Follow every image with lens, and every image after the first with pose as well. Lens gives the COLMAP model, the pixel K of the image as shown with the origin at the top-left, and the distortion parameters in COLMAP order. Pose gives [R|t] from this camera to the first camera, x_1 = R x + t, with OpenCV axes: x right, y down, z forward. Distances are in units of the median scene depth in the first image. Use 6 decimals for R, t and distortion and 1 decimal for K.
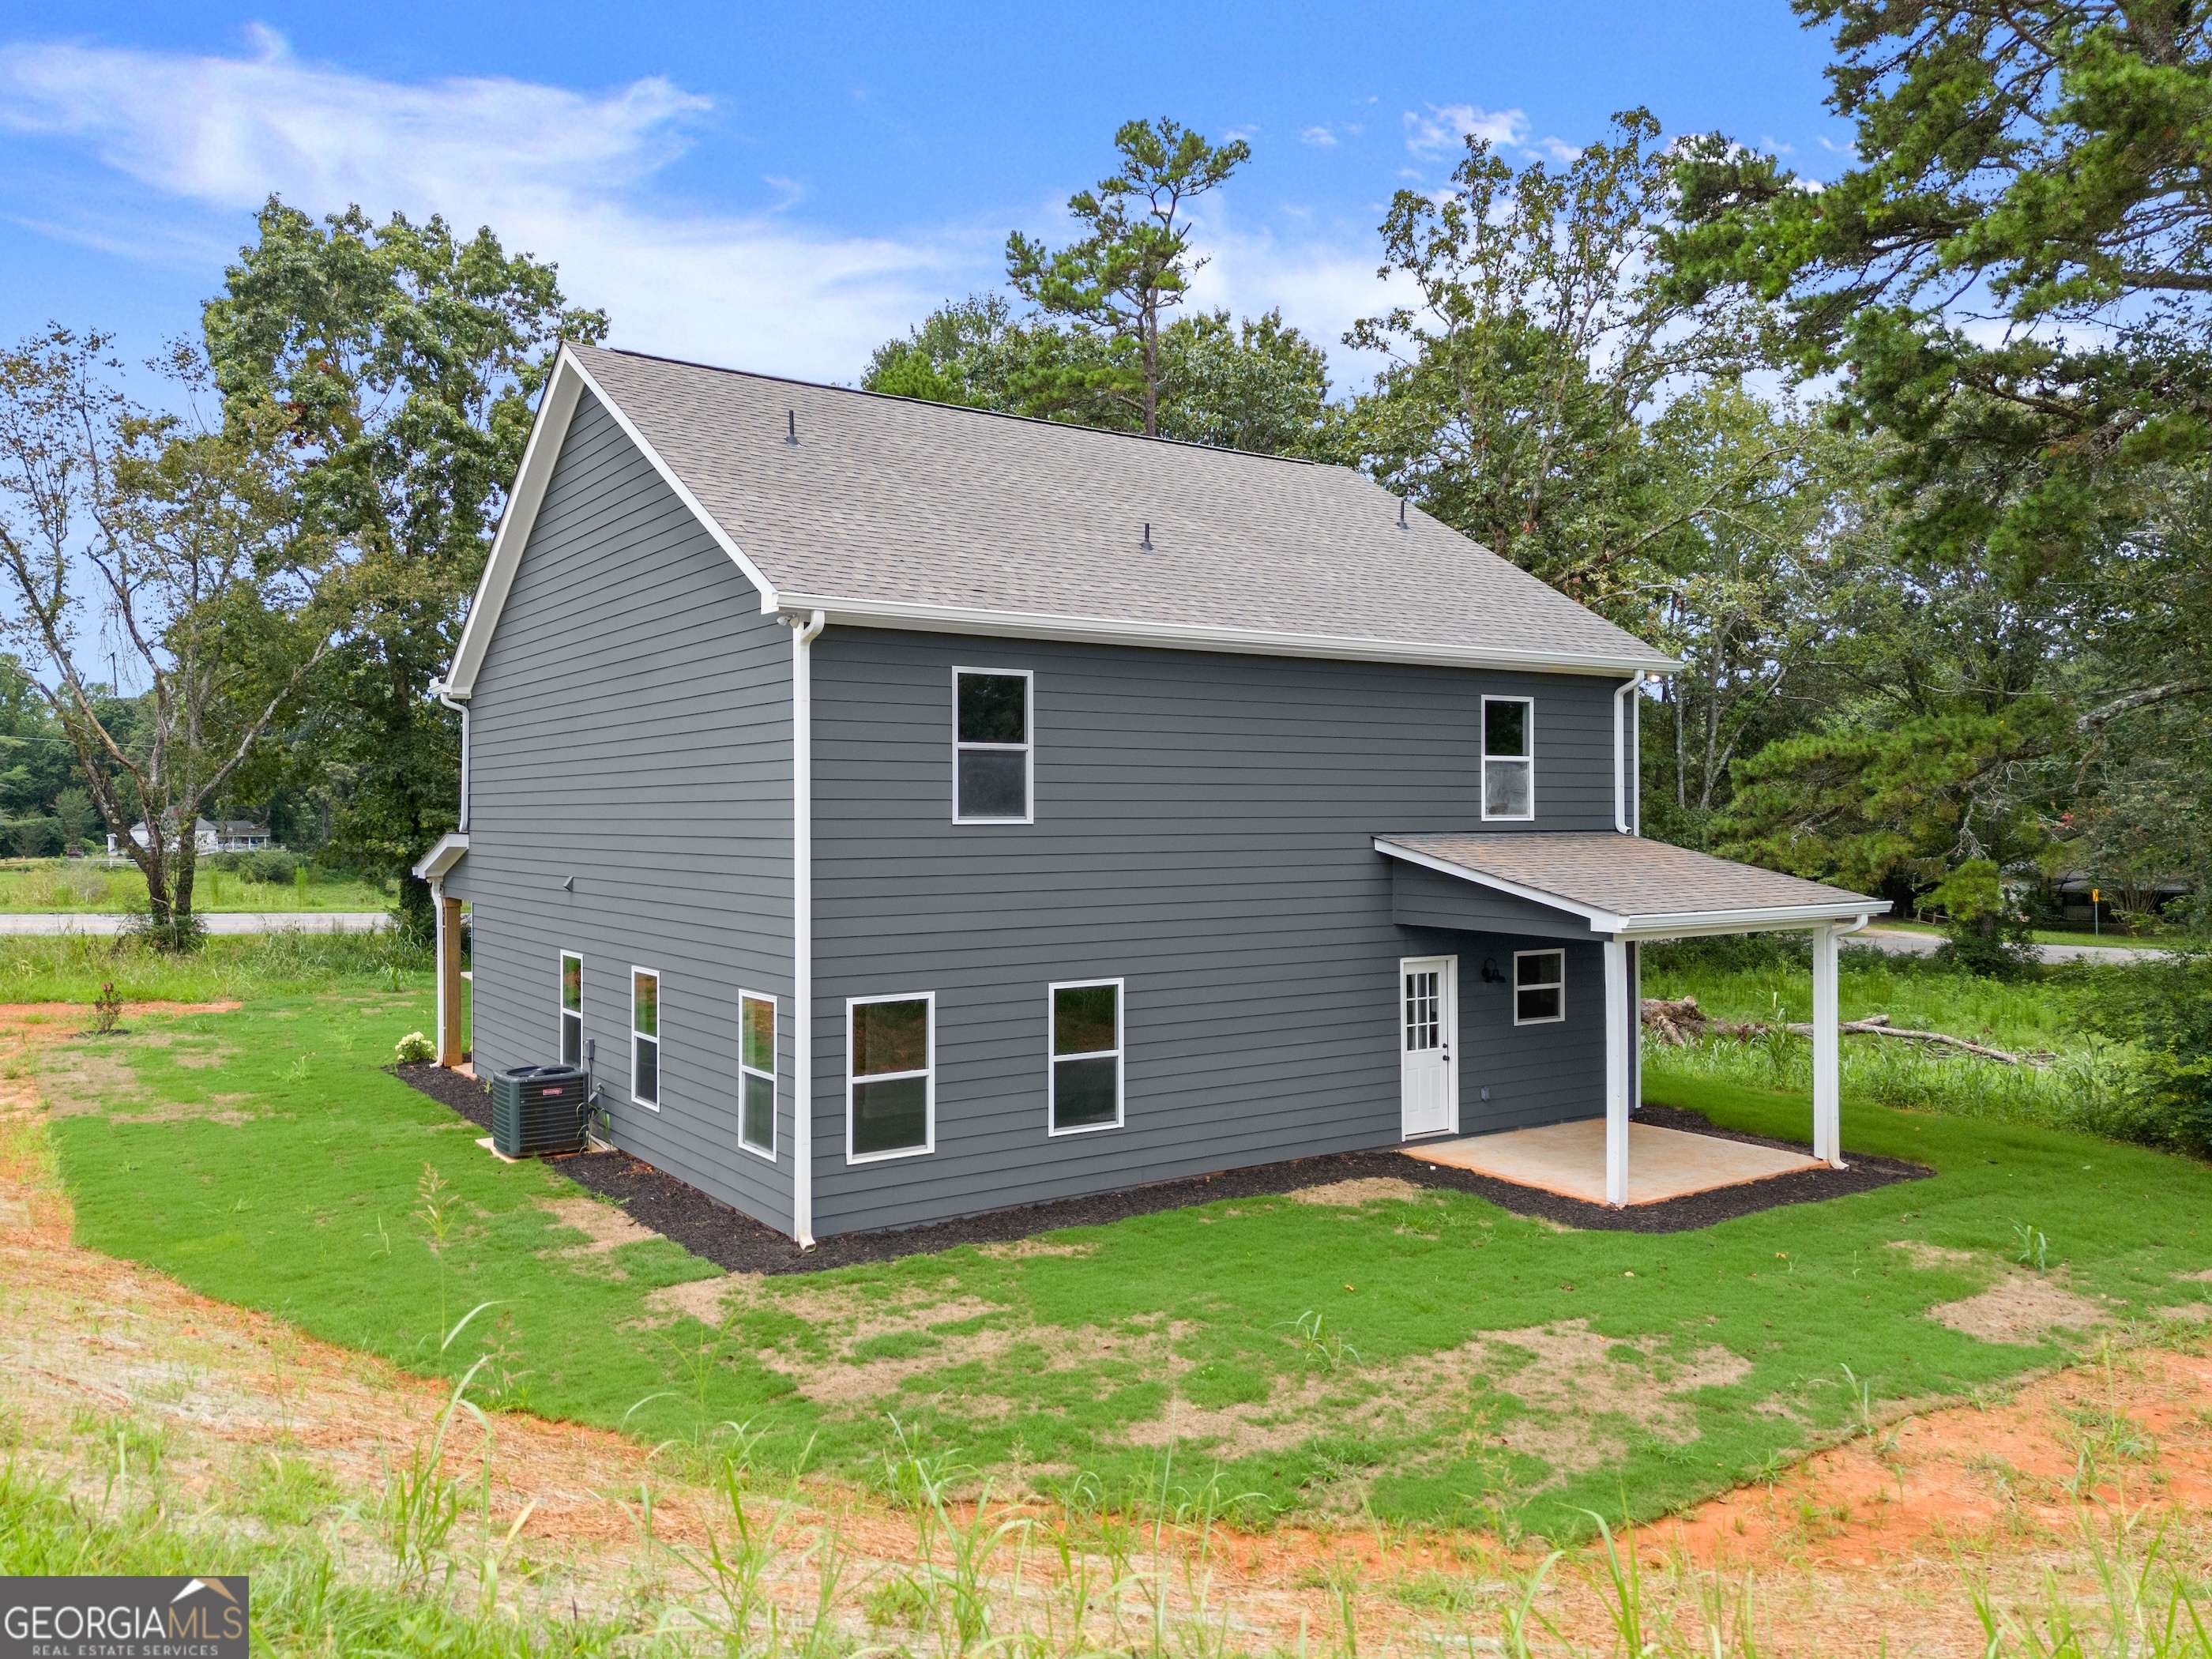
lens RADIAL K [[1649.1, 0, 1099.9], [0, 1649.1, 824.6], [0, 0, 1]] dist [0.041432, -0.020552]
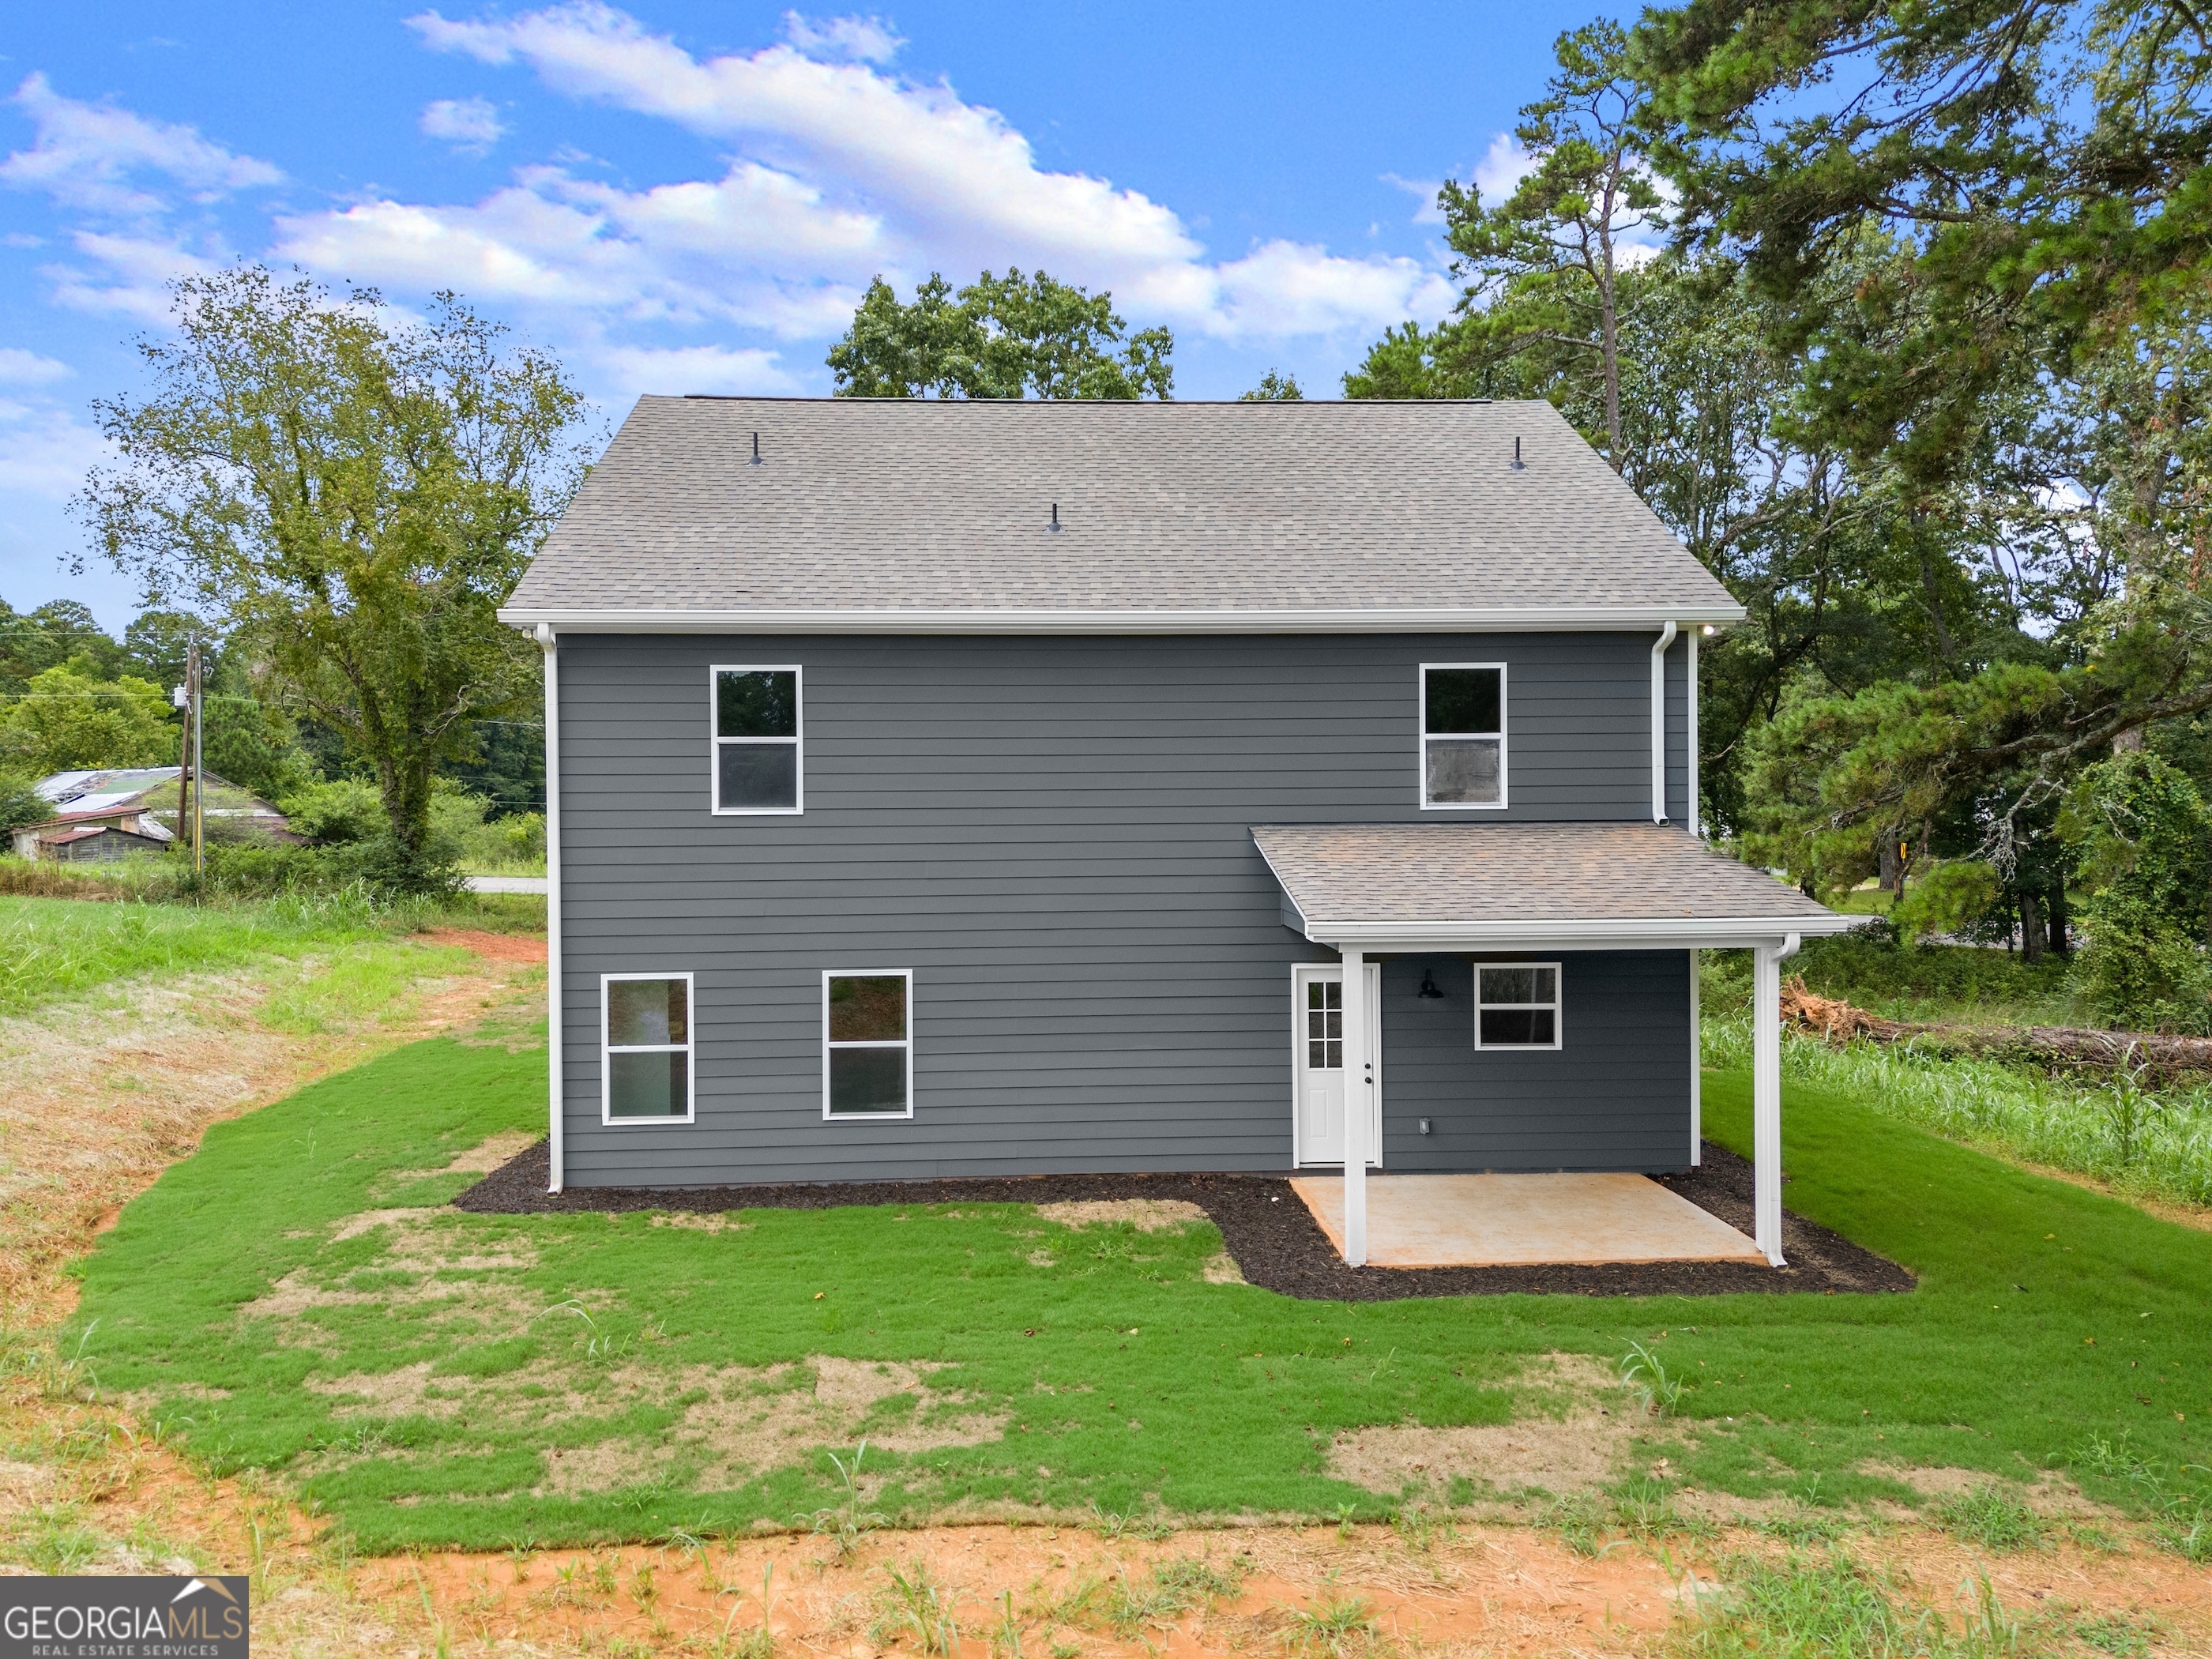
lens RADIAL K [[1649.1, 0, 1104.5], [0, 1649.1, 829.7], [0, 0, 1]] dist [0.041432, -0.020552]
pose [[0.853979, 0.004151, -0.520291, 0.677607], [0.002003, 0.999935, 0.011266, -0.002394], [0.520304, -0.010663, 0.853914, 0.225706]]
